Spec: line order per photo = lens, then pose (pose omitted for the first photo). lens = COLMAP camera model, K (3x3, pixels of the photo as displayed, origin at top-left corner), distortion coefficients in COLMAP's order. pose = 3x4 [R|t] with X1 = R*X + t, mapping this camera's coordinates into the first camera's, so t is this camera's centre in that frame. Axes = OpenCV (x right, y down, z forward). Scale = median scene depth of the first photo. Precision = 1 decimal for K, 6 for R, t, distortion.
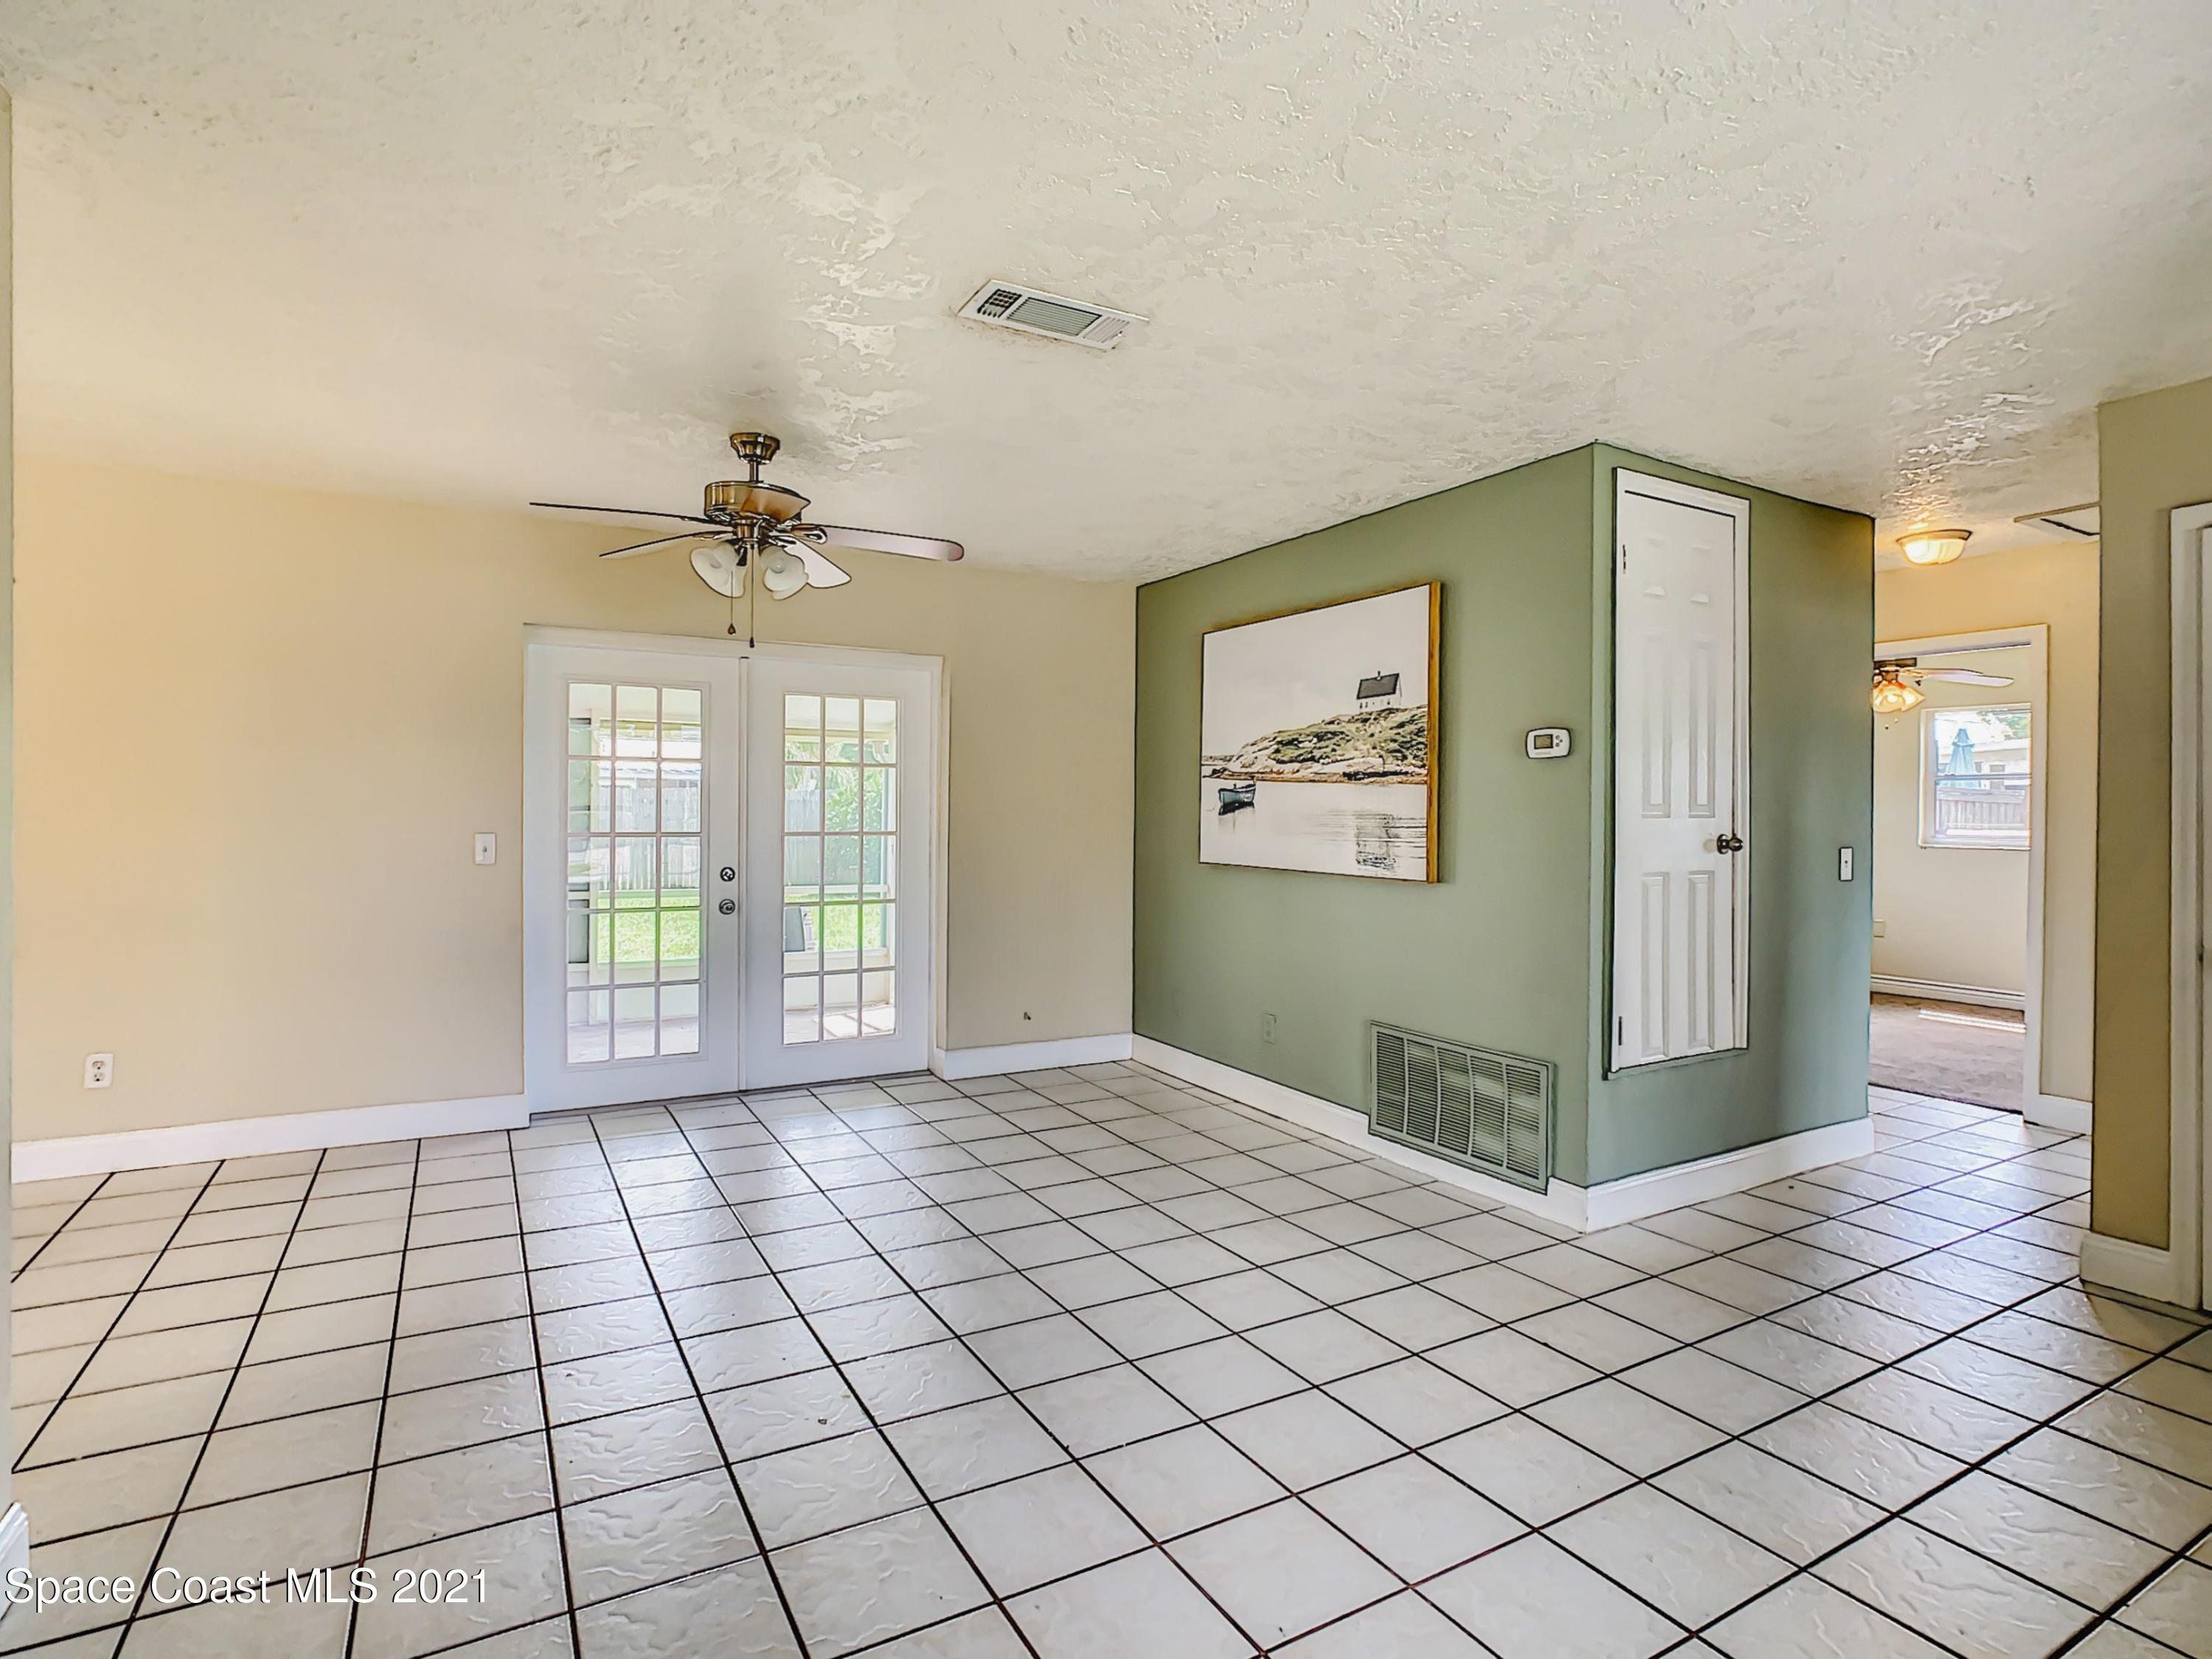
lens RADIAL K [[1152.6, 0, 1115.5], [0, 1152.6, 804.6], [0, 0, 1]] dist [-0.021000, 0.000141]
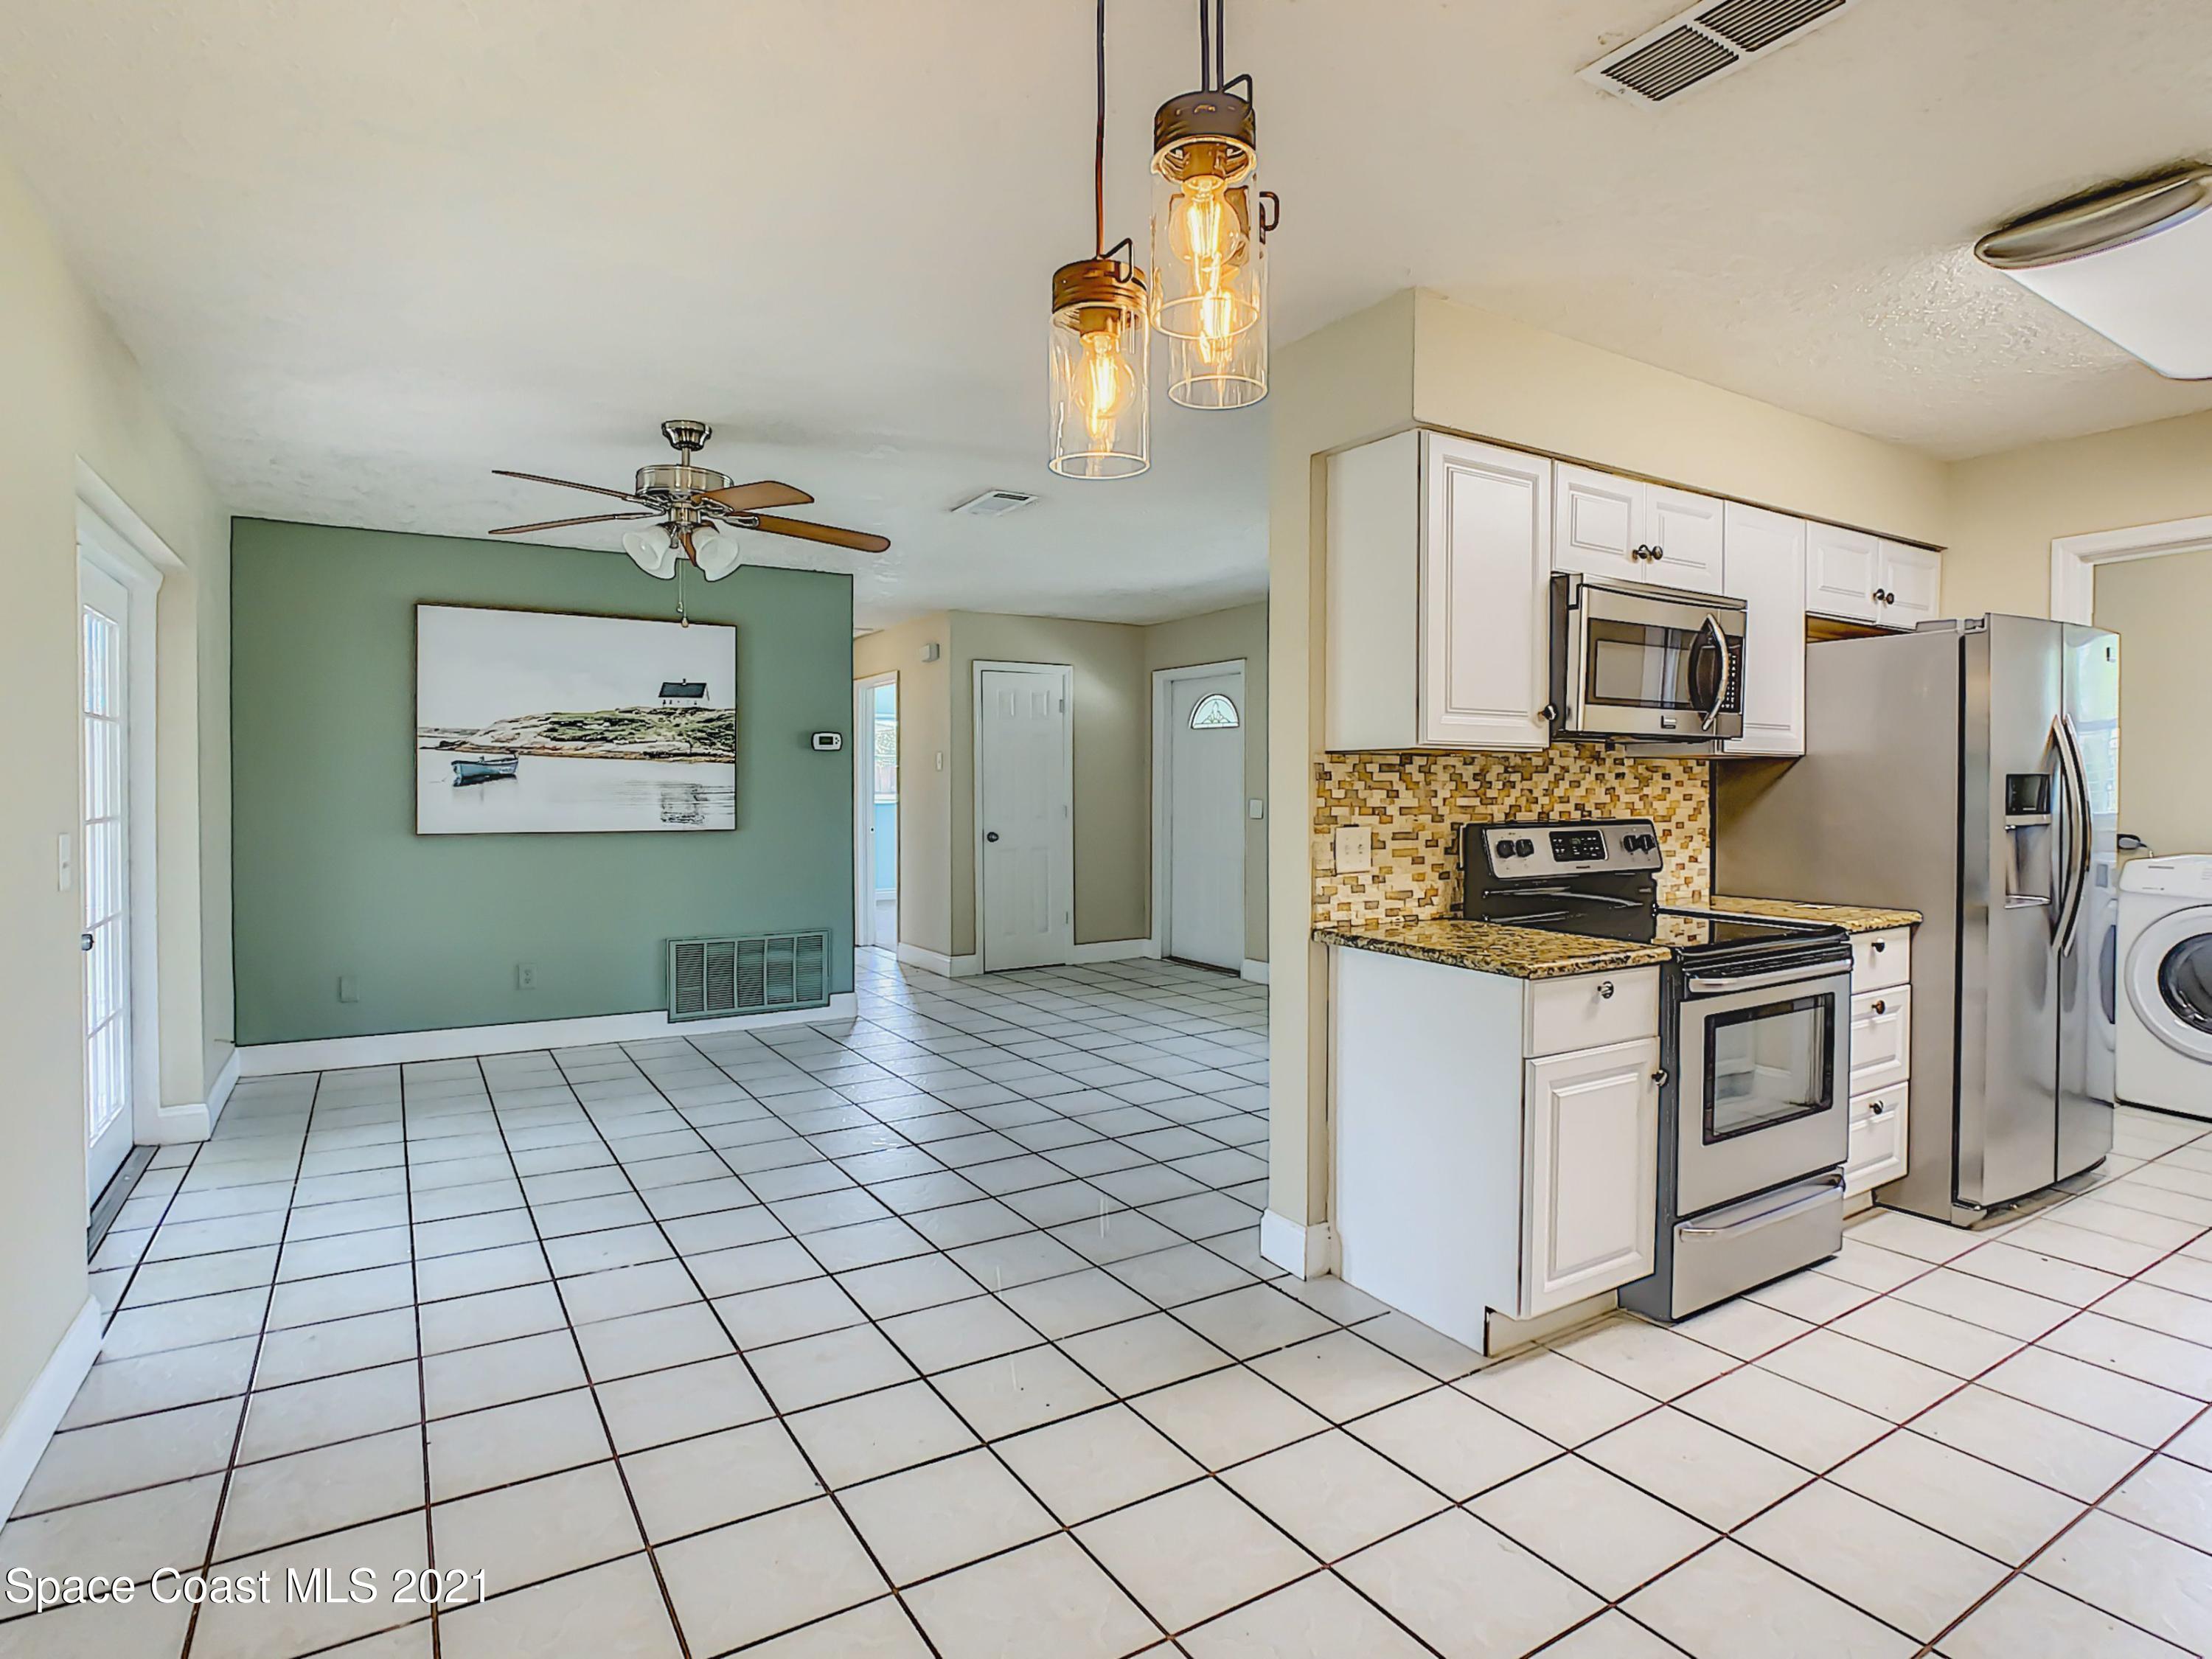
lens RADIAL K [[1152.6, 0, 1115.5], [0, 1152.6, 804.6], [0, 0, 1]] dist [-0.021000, 0.000141]
pose [[-0.039039, -0.022914, 0.998975, -1.134560], [-0.003483, 0.999734, 0.022795, -0.000066], [-0.999232, -0.002589, -0.039108, 0.535120]]
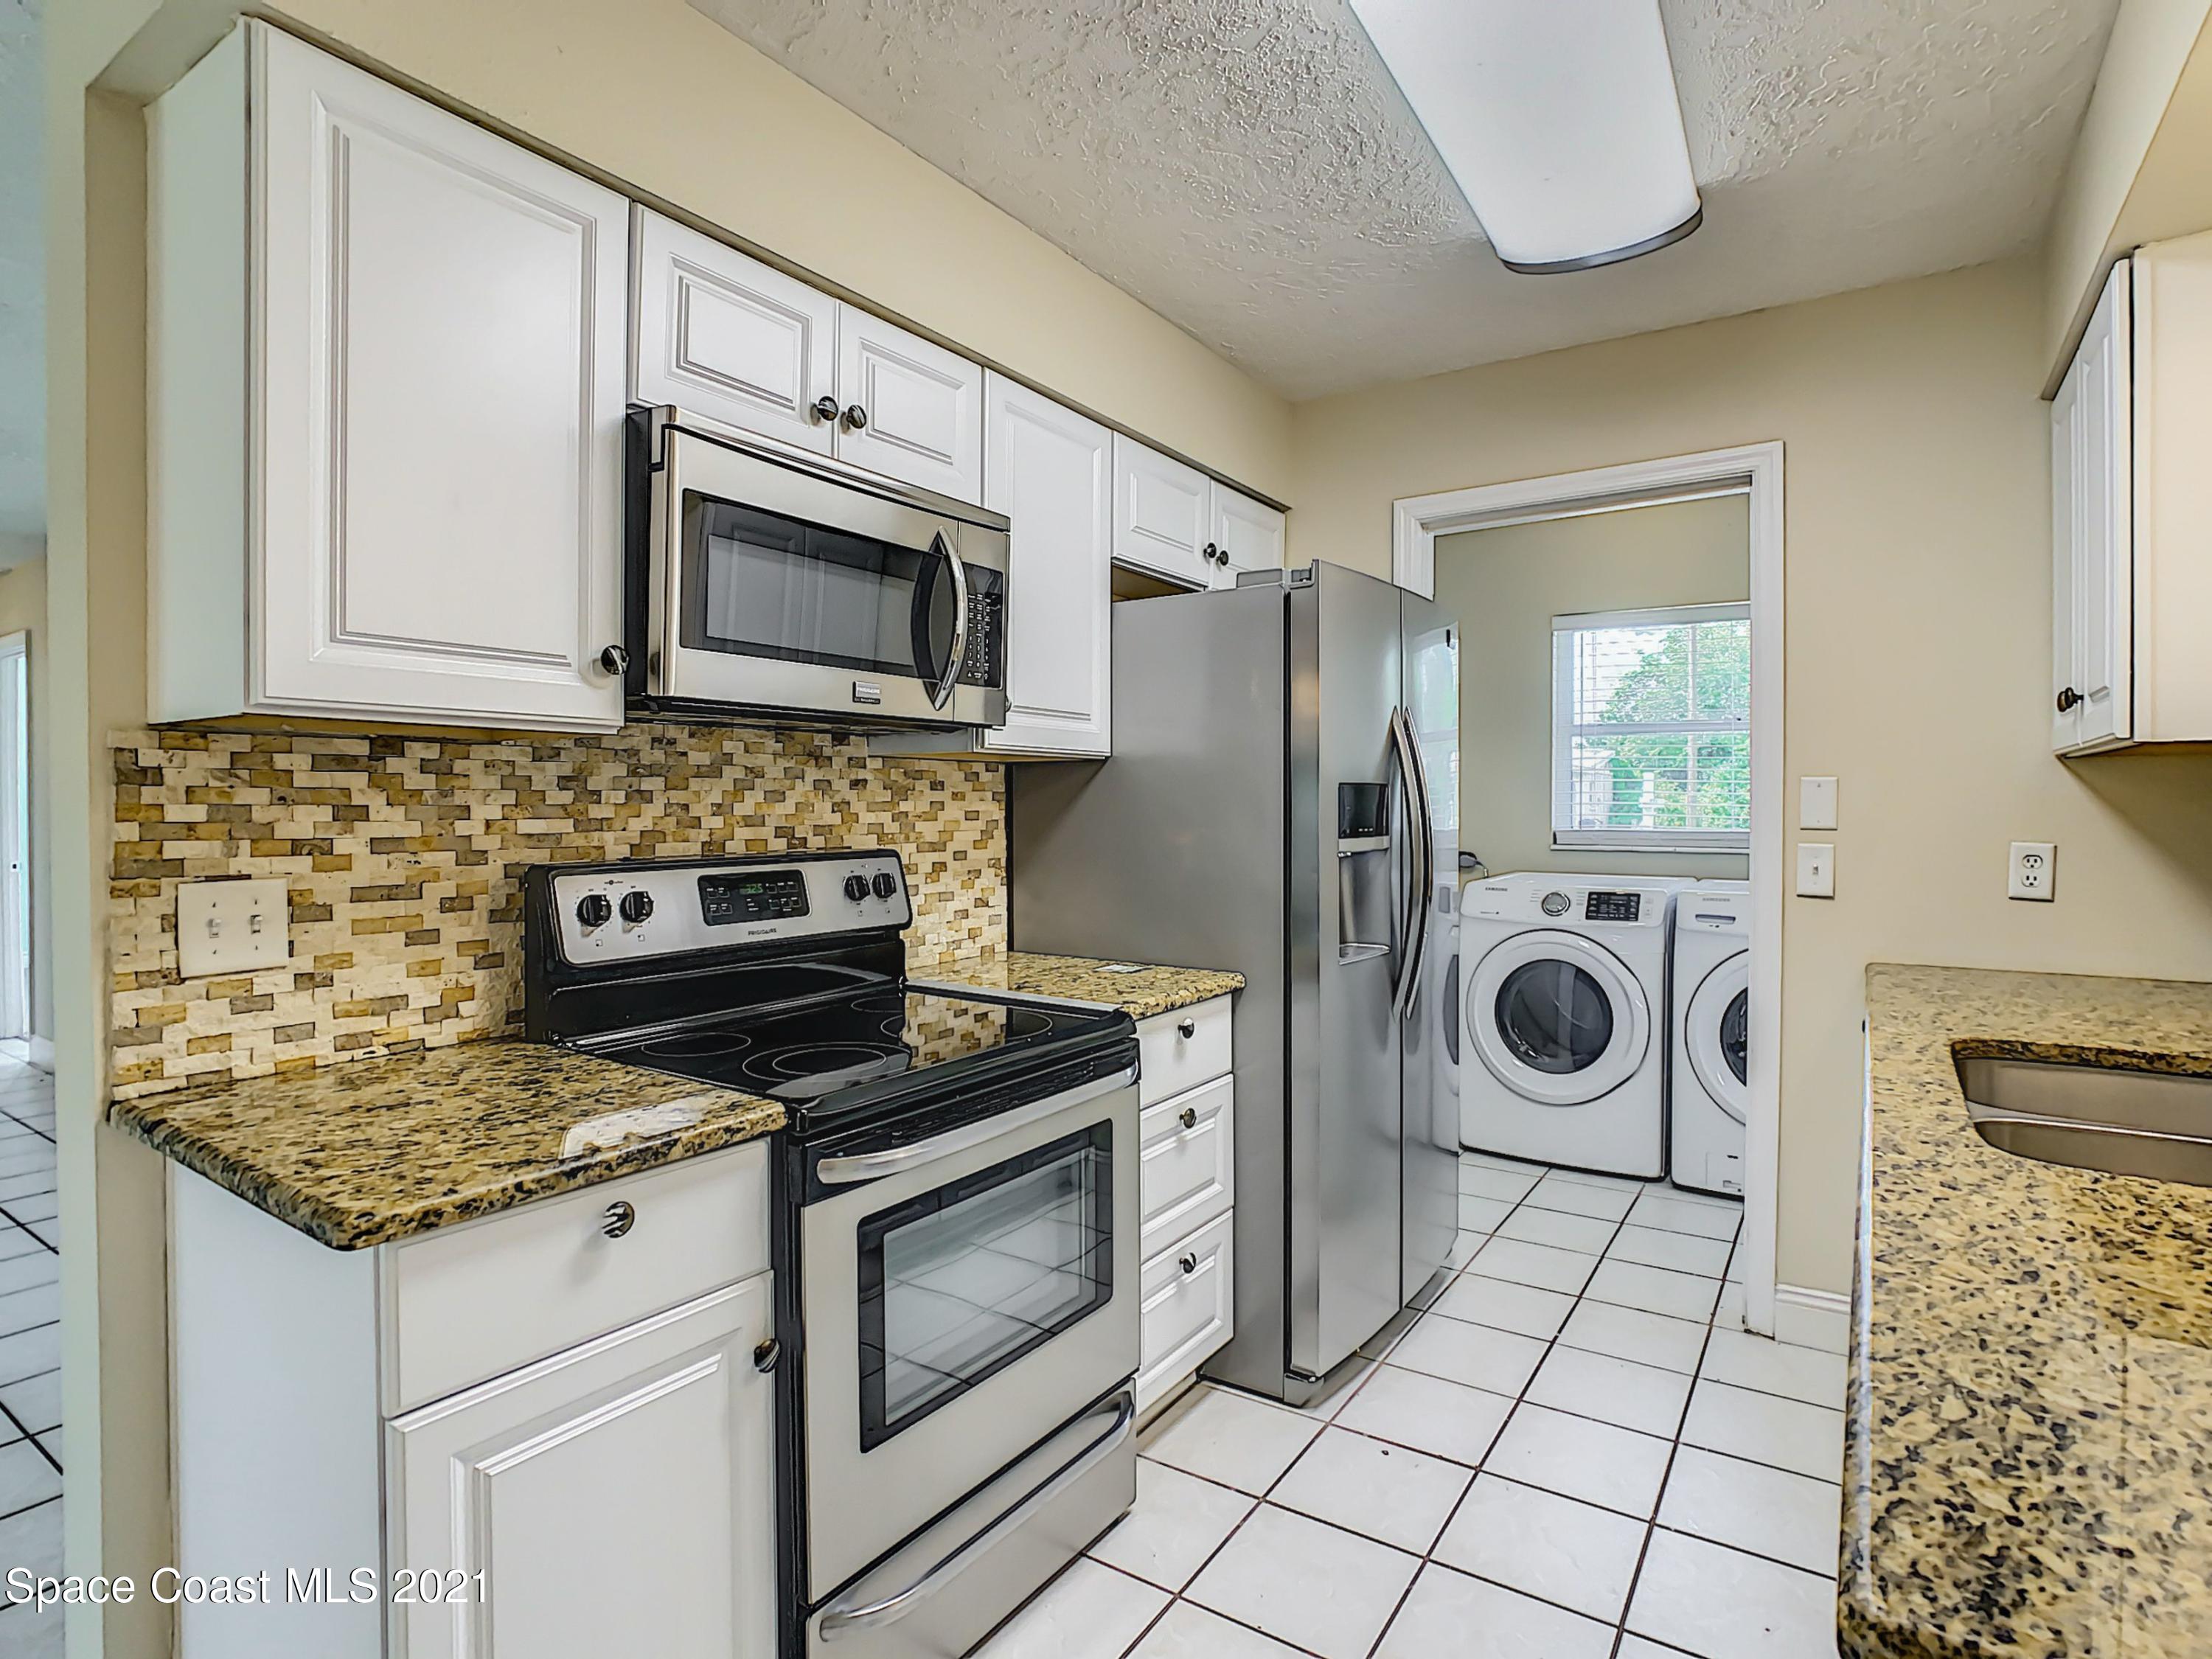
lens RADIAL K [[1175.6, 0, 1096.4], [0, 1175.6, 816.4], [0, 0, 1]] dist [-0.031660, -0.000148]
pose [[-0.450814, -0.015234, 0.892488, -0.867787], [-0.003605, 0.999877, 0.015246, 0.003425], [-0.892611, 0.003655, -0.450814, 0.285644]]
